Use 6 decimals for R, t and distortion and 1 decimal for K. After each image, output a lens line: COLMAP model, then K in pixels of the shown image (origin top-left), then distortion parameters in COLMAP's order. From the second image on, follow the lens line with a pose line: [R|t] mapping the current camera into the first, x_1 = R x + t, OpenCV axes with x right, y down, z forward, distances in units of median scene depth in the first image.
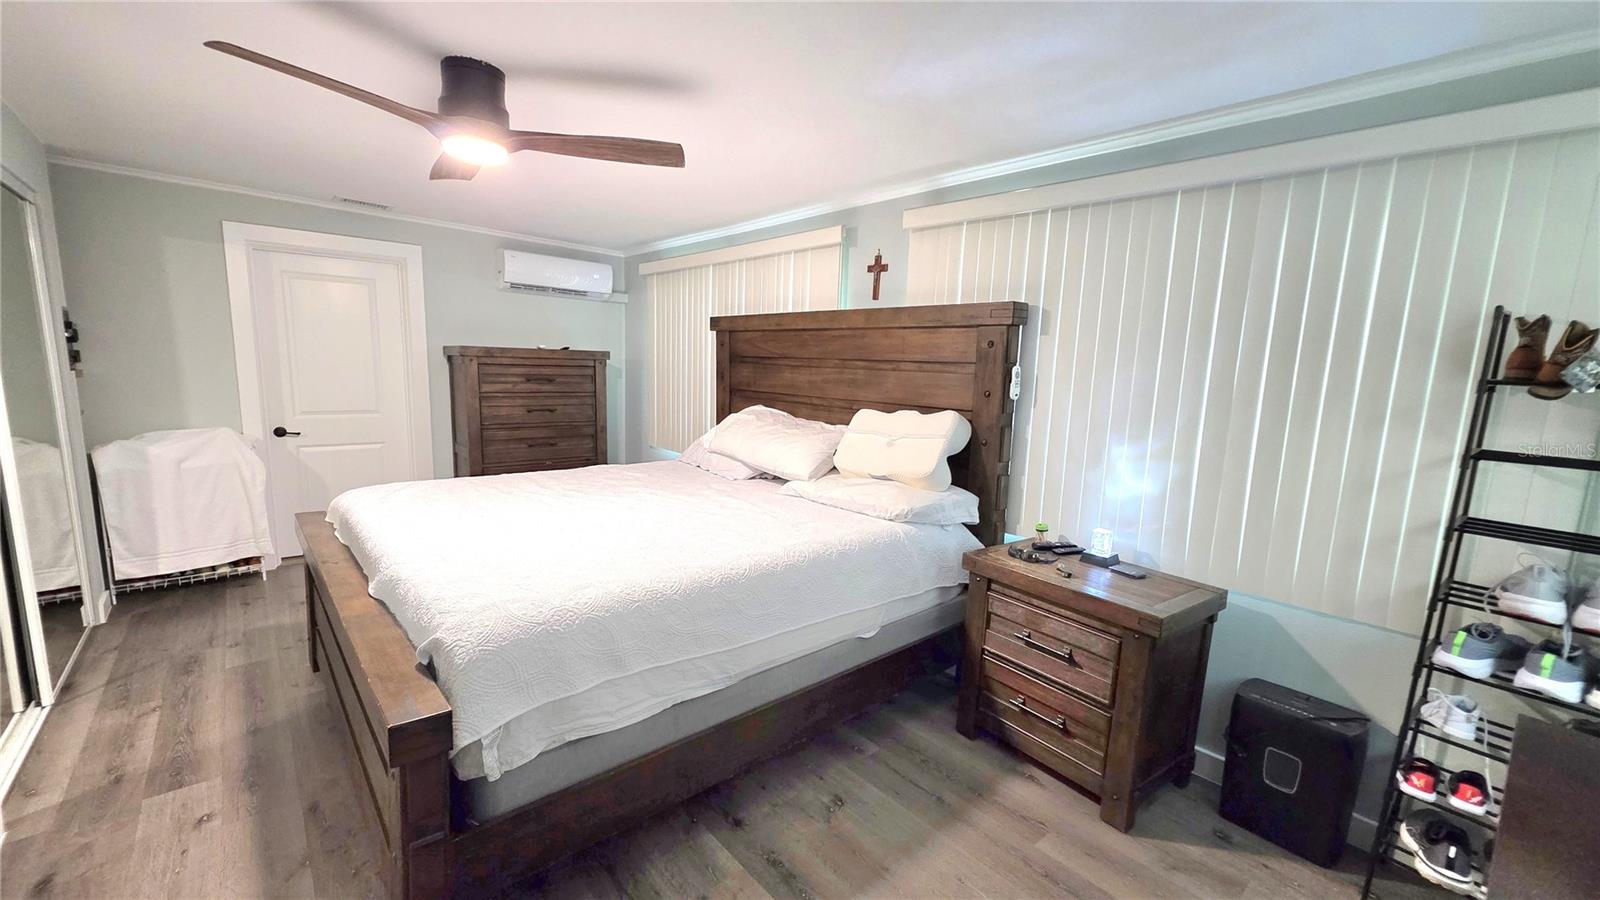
lens RADIAL K [[636.8, 0, 794.1], [0, 636.8, 459.3], [0, 0, 1]] dist [0.003254, 0.000595]
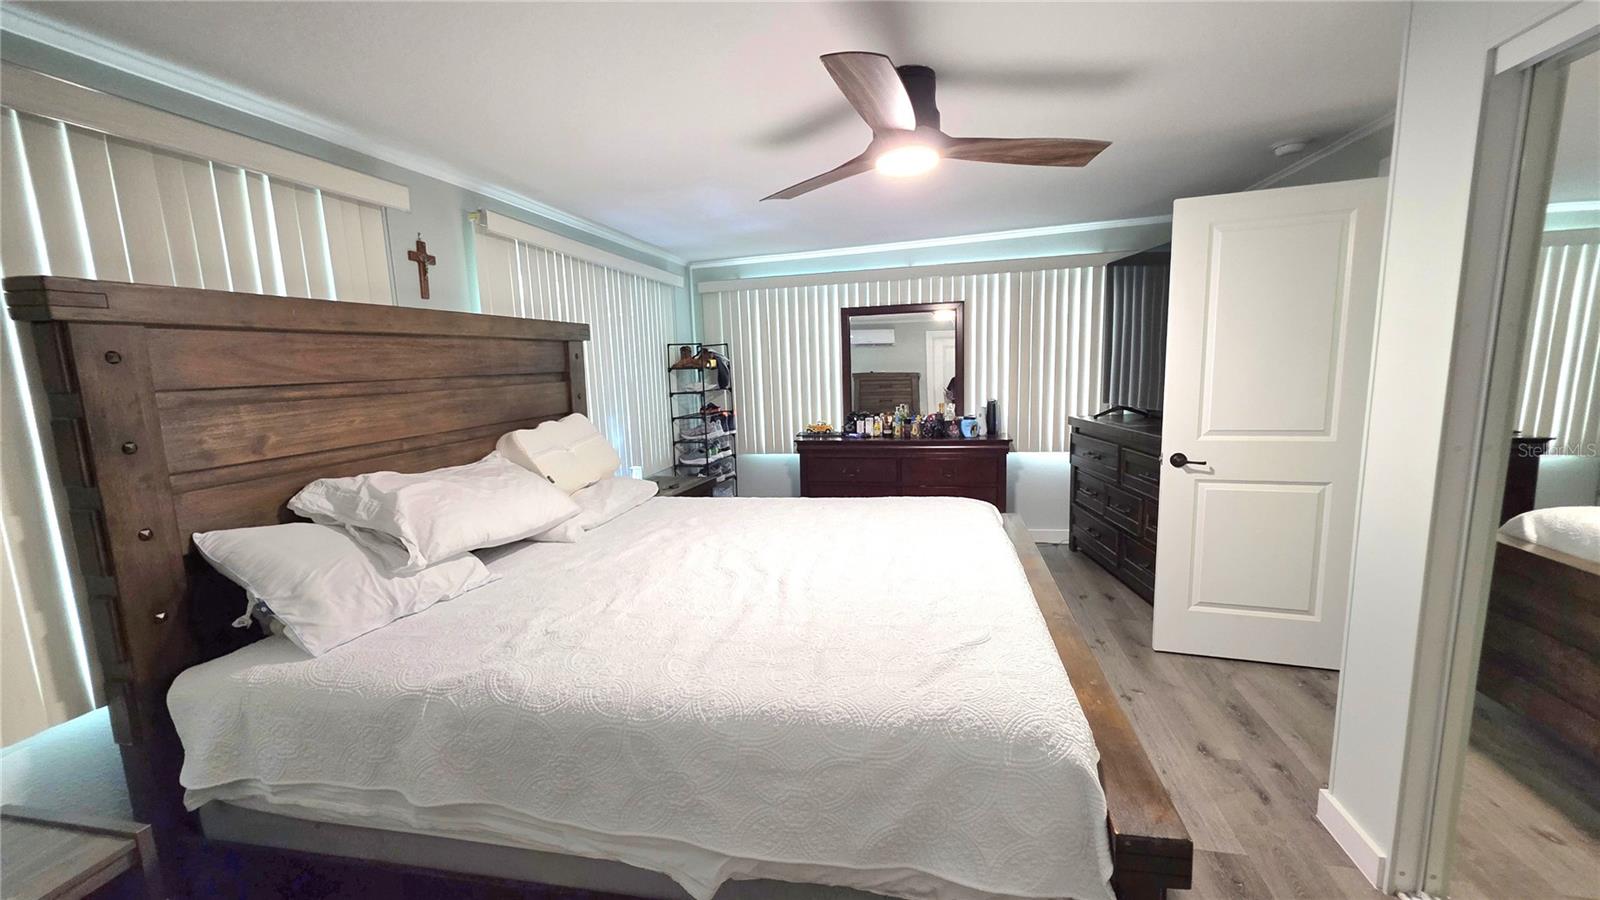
lens RADIAL K [[636.8, 0, 794.1], [0, 636.8, 459.3], [0, 0, 1]] dist [0.003254, 0.000595]
pose [[-0.598037, -0.154994, 0.786339, -0.787360], [0.117227, 0.953655, 0.277128, -0.229223], [-0.792849, 0.257913, -0.552151, 1.136883]]
